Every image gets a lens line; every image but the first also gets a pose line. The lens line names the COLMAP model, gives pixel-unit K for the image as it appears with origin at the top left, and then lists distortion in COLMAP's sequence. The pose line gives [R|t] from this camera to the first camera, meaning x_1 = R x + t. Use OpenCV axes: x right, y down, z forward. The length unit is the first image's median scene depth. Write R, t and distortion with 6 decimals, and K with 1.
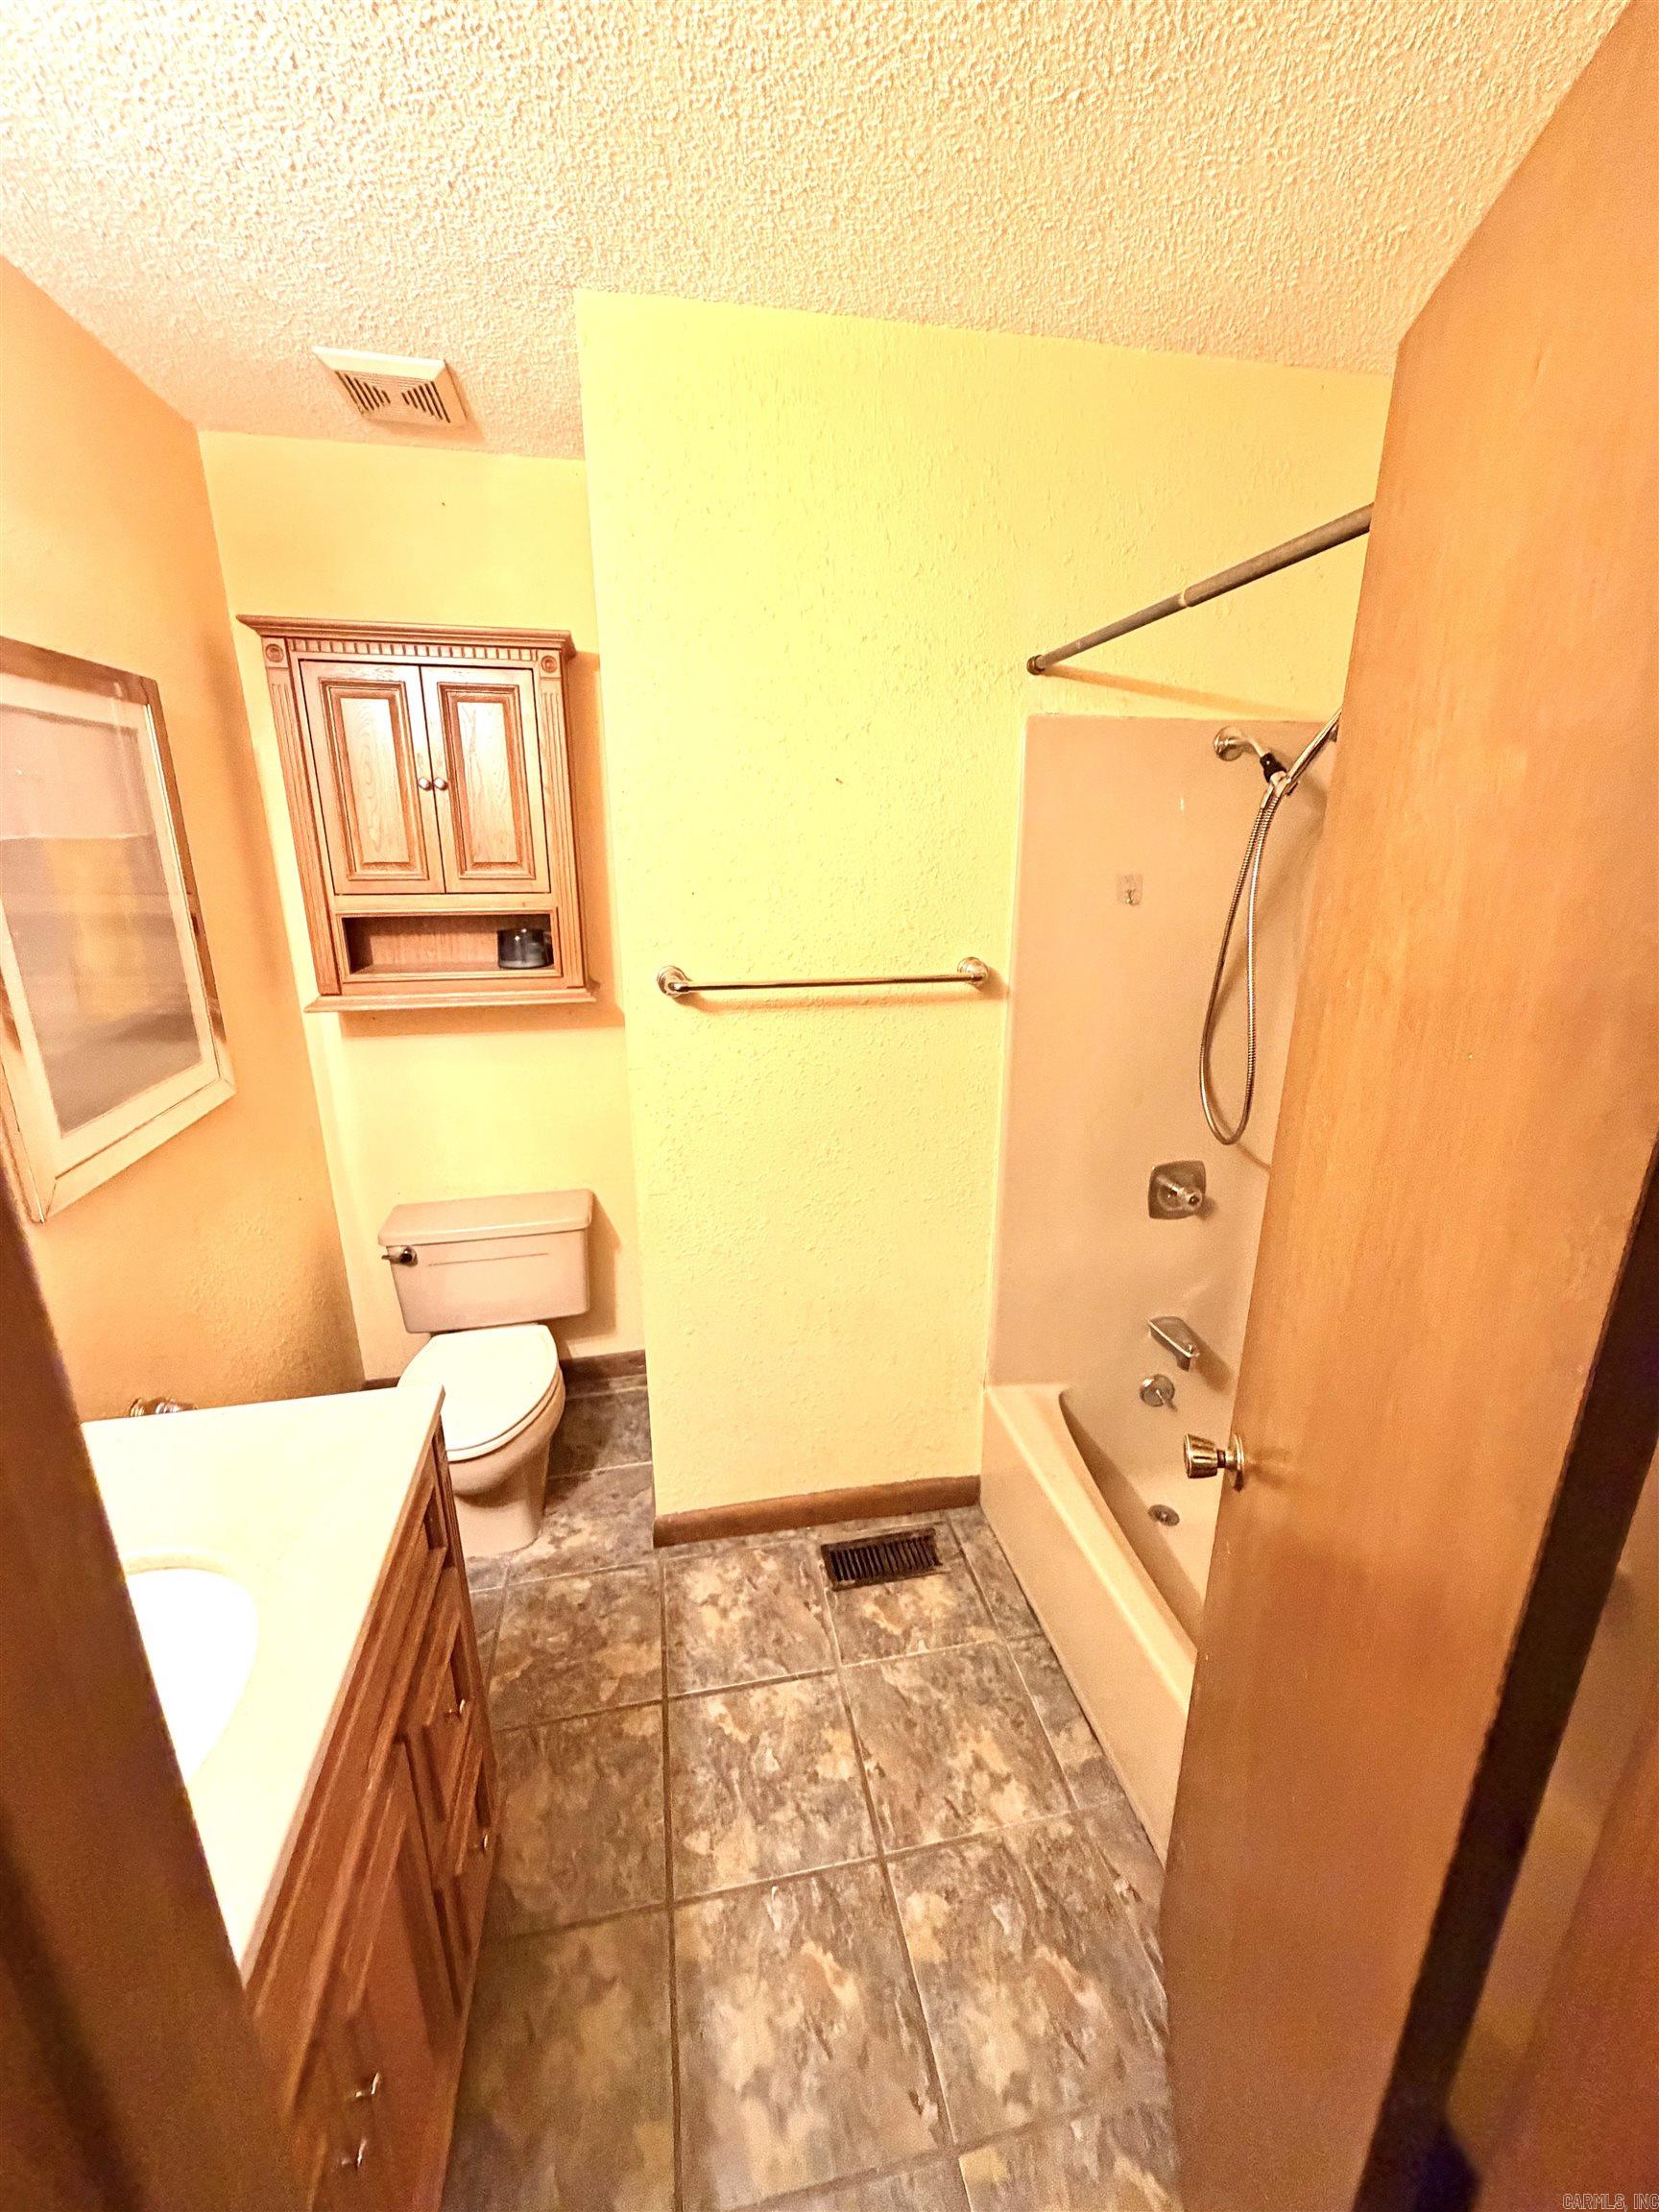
lens RADIAL K [[881.5, 0, 825.0], [0, 881.5, 1102.9], [0, 0, 1]] dist [0.000343, 0.000180]
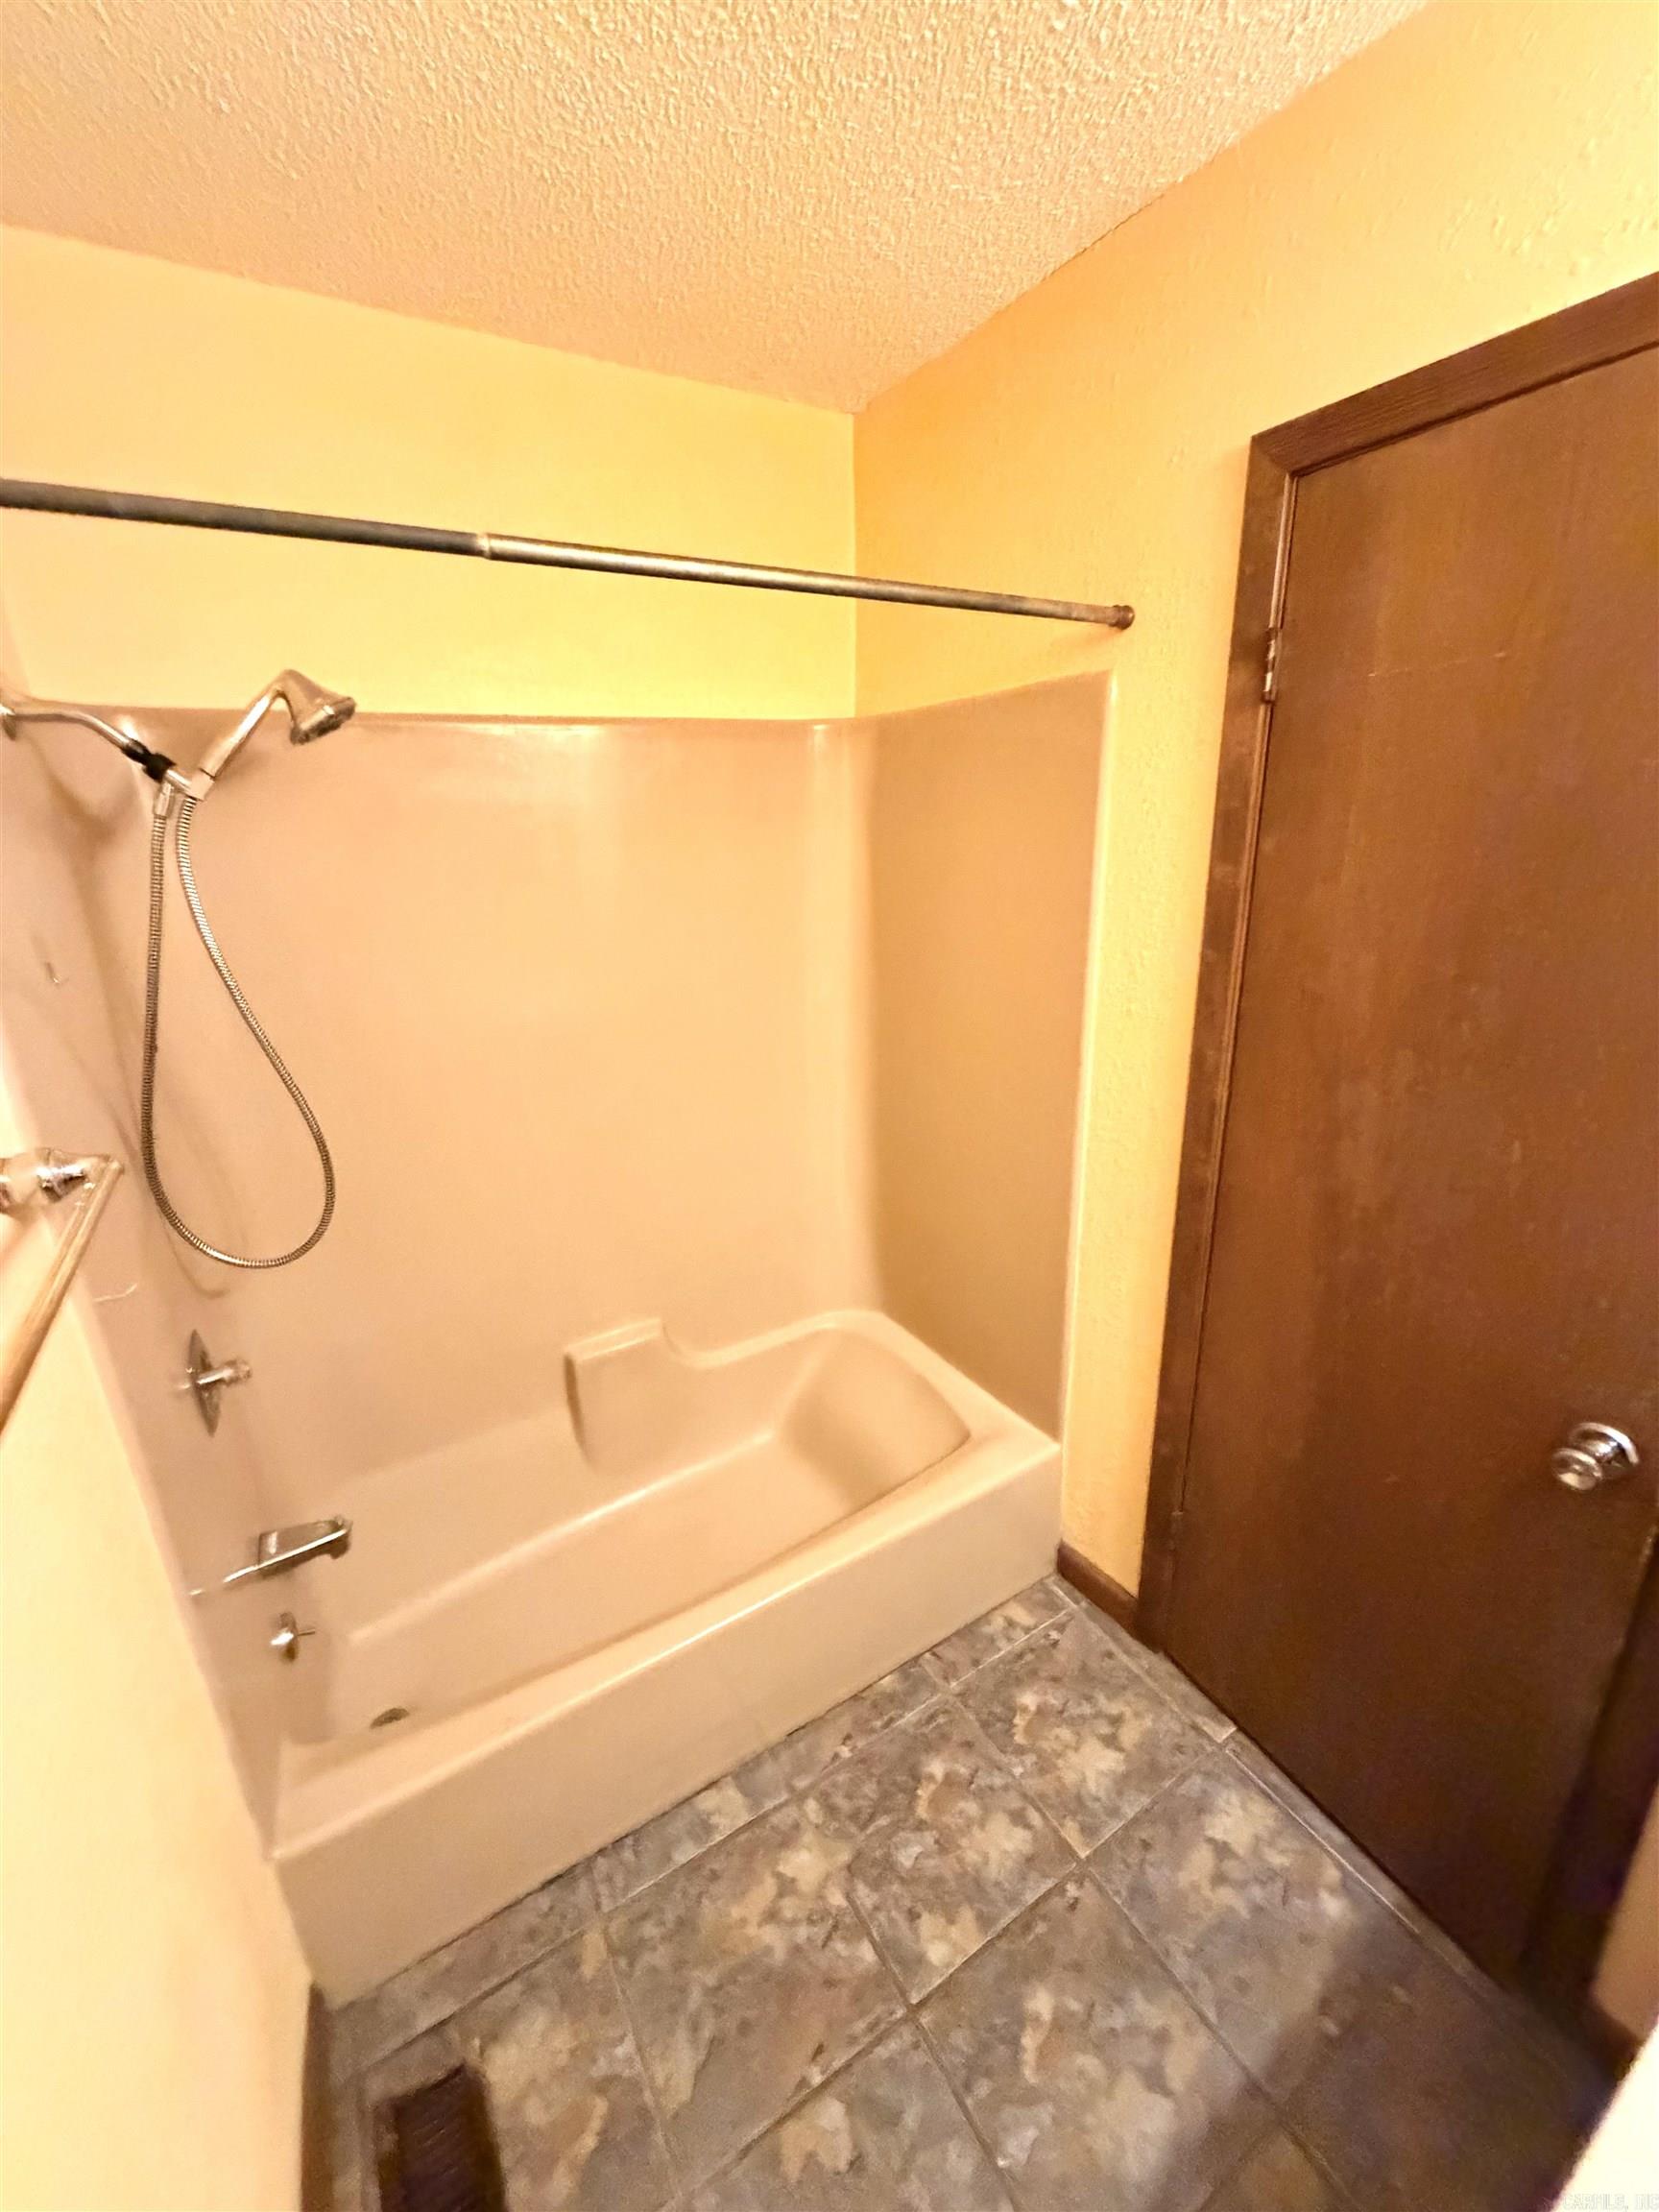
lens RADIAL K [[881.5, 0, 843.1], [0, 881.5, 1099.0], [0, 0, 1]] dist [0.000343, 0.000180]
pose [[-0.349615, -0.272573, 0.896367, -0.405192], [0.302318, 0.872744, 0.383304, -0.254332], [-0.886777, 0.404997, -0.222720, 0.810506]]
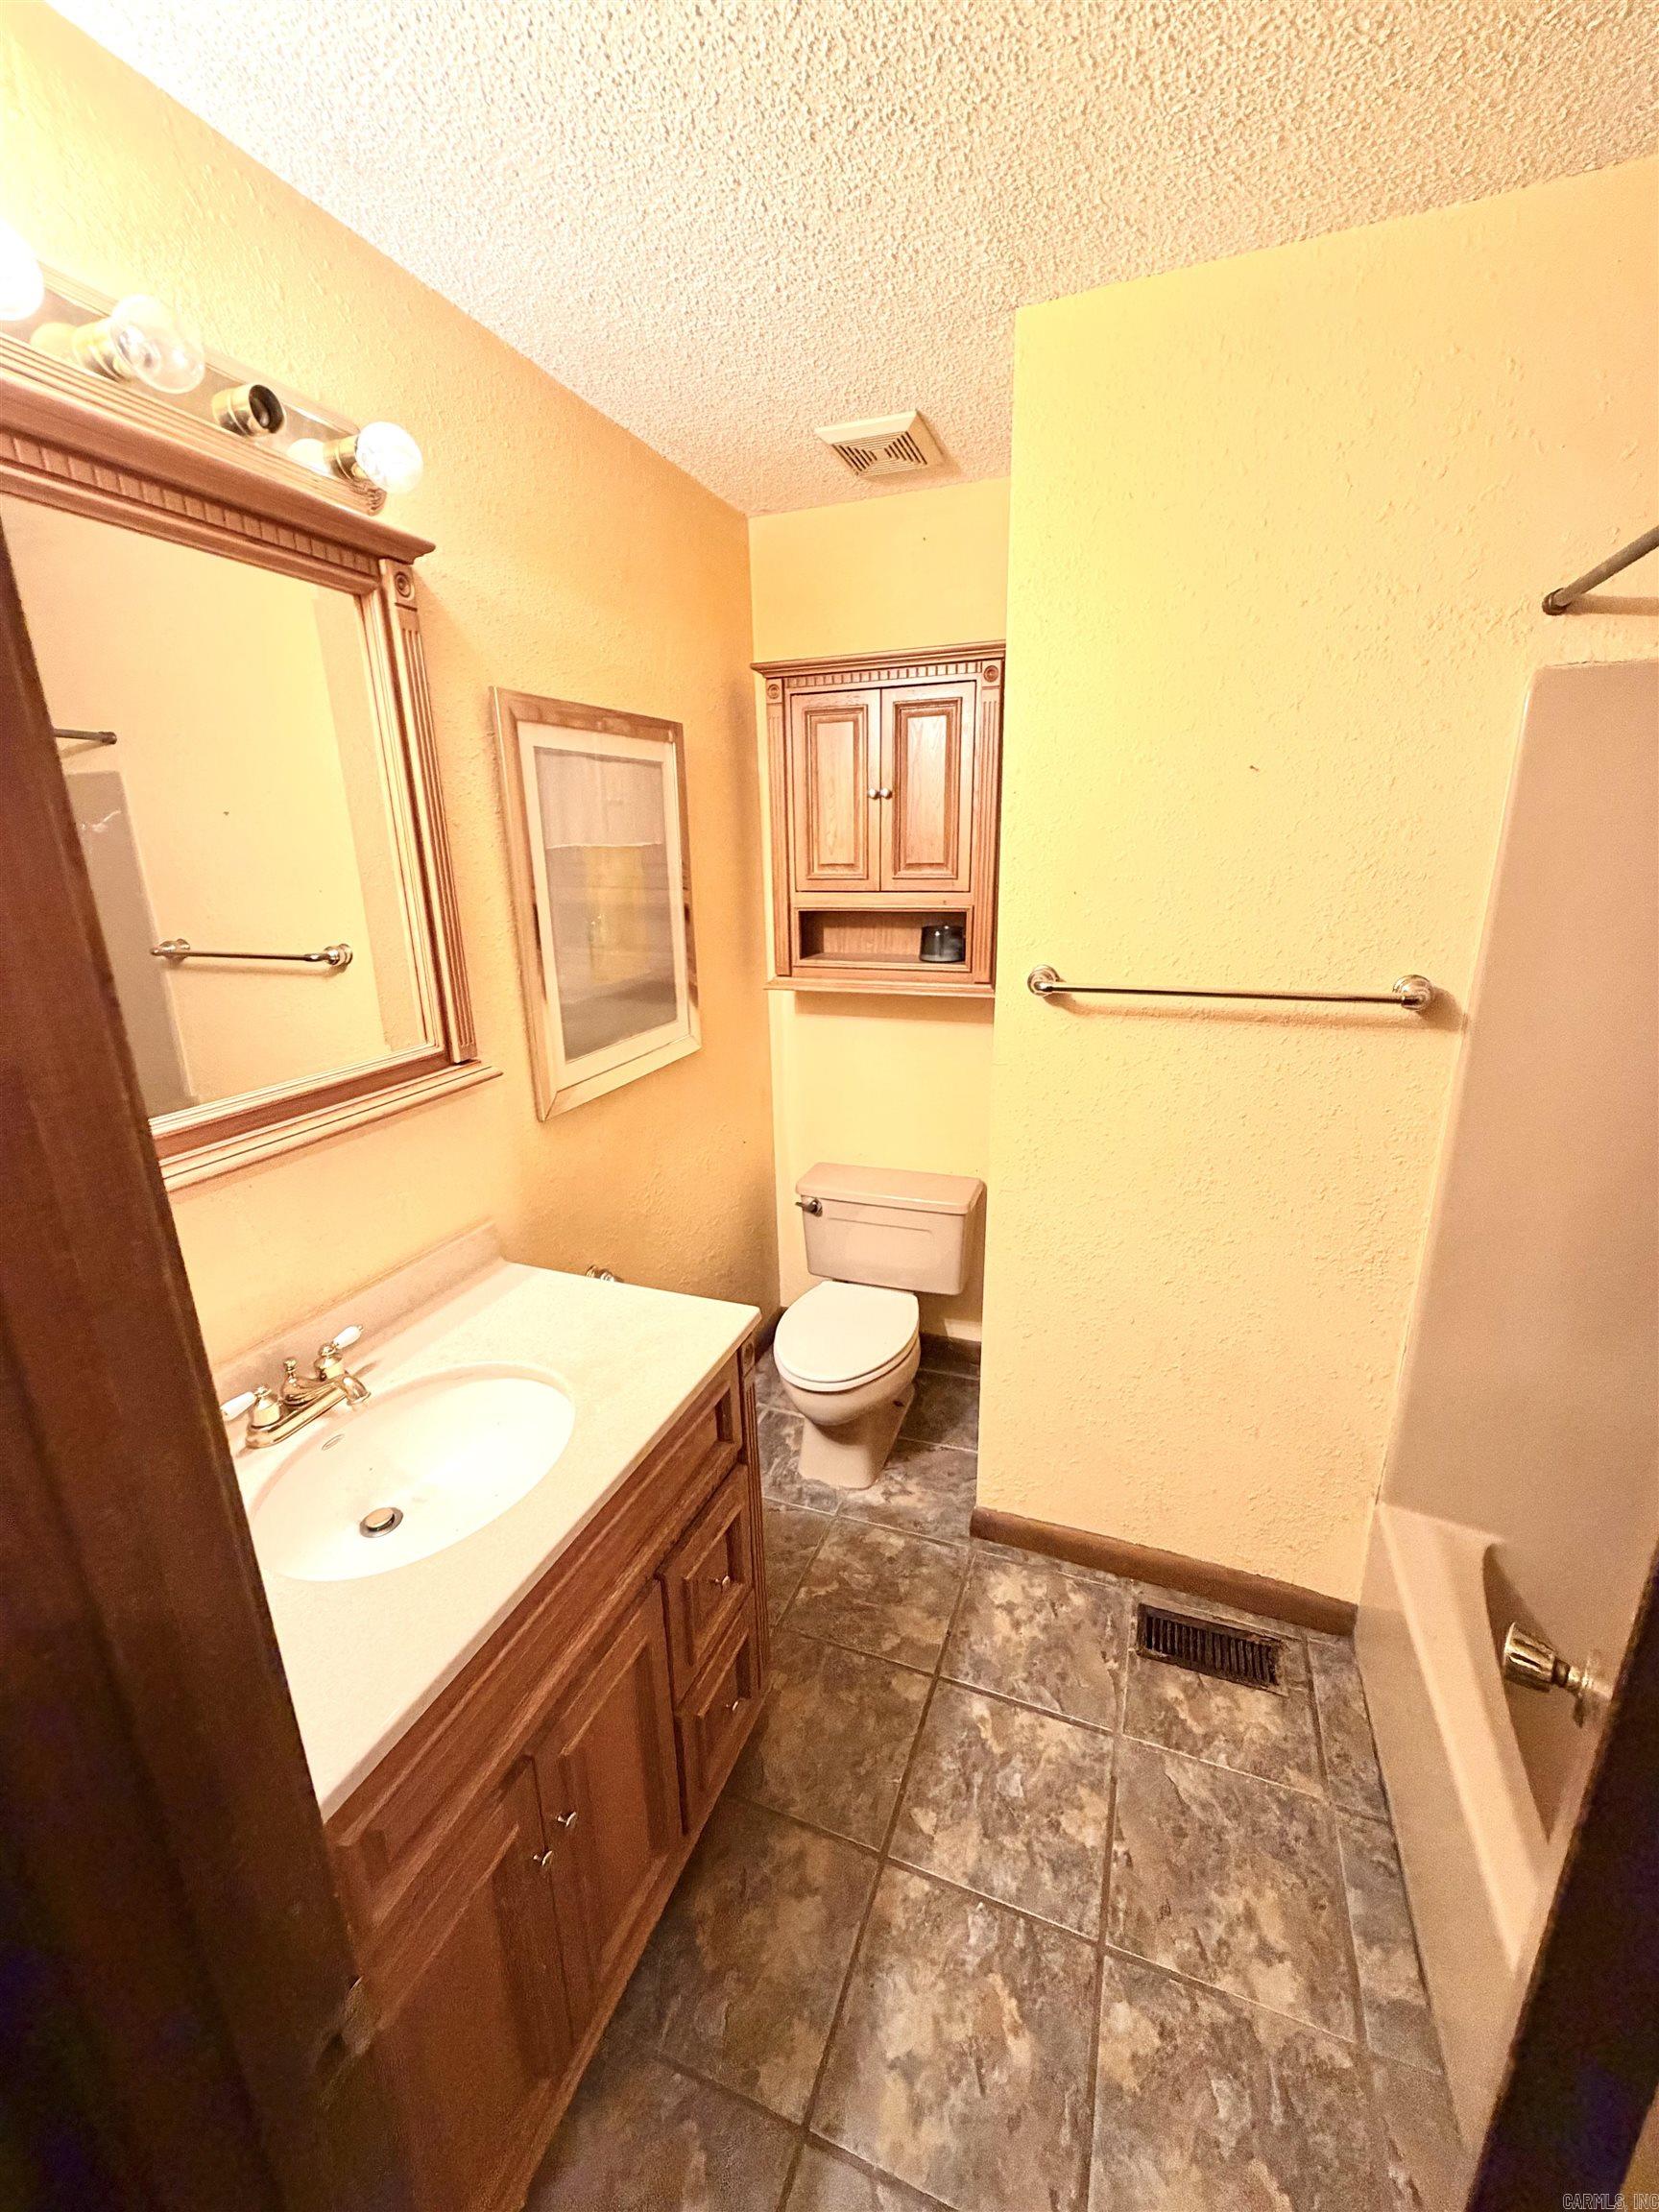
lens RADIAL K [[881.5, 0, 831.2], [0, 881.5, 1103.4], [0, 0, 1]] dist [0.000343, 0.000180]
pose [[0.845648, 0.134752, -0.516451, 0.166689], [-0.137088, 0.989981, 0.033834, -0.001880], [0.515836, 0.042188, 0.855648, 0.032650]]
